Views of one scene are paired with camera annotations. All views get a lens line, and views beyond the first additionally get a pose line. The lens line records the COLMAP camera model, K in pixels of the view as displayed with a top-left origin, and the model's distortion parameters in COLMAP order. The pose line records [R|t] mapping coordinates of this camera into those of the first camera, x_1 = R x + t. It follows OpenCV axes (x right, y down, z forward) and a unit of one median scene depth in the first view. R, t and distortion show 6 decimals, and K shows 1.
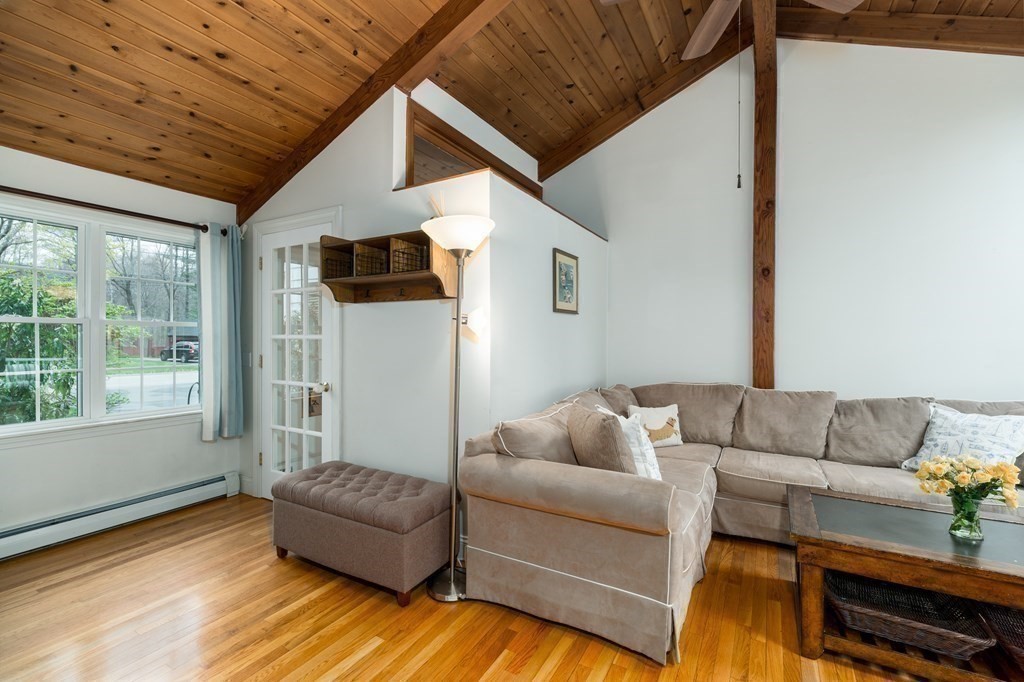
lens RADIAL K [[443.2, 0, 512.0], [0, 443.2, 338.3], [0, 0, 1]] dist [-0.001615, 0.000116]
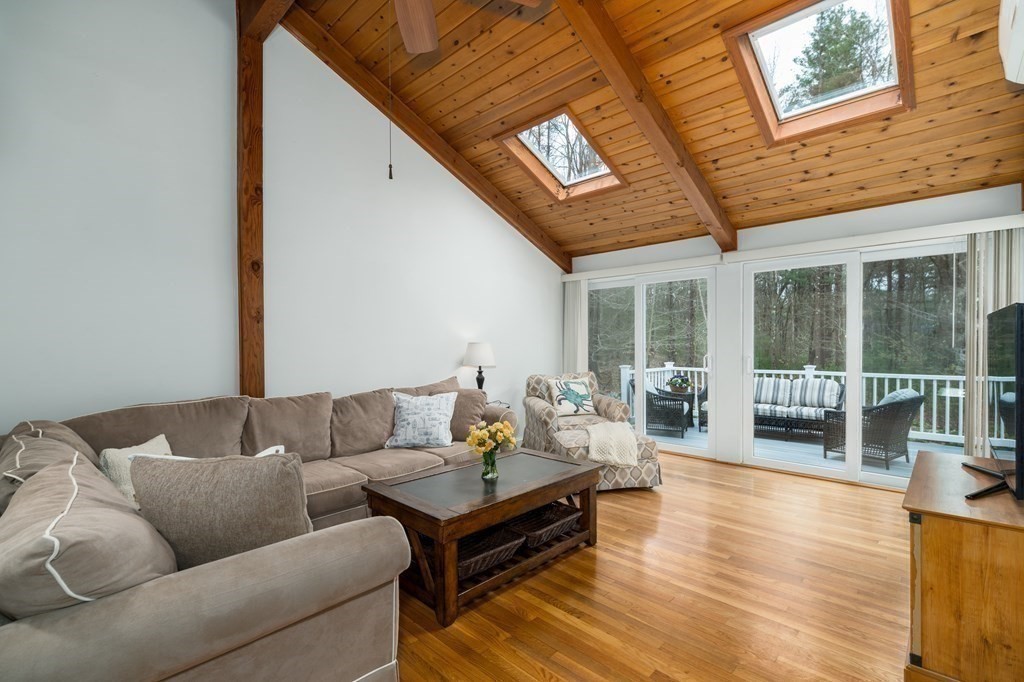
lens RADIAL K [[467.0, 0, 513.5], [0, 467.0, 345.6], [0, 0, 1]] dist [0.002734, 0.000127]
pose [[0.236289, -0.009989, 0.971631, -0.259051], [-0.001302, 0.999943, 0.010597, -0.001481], [-0.971682, -0.003769, 0.236263, 0.330440]]
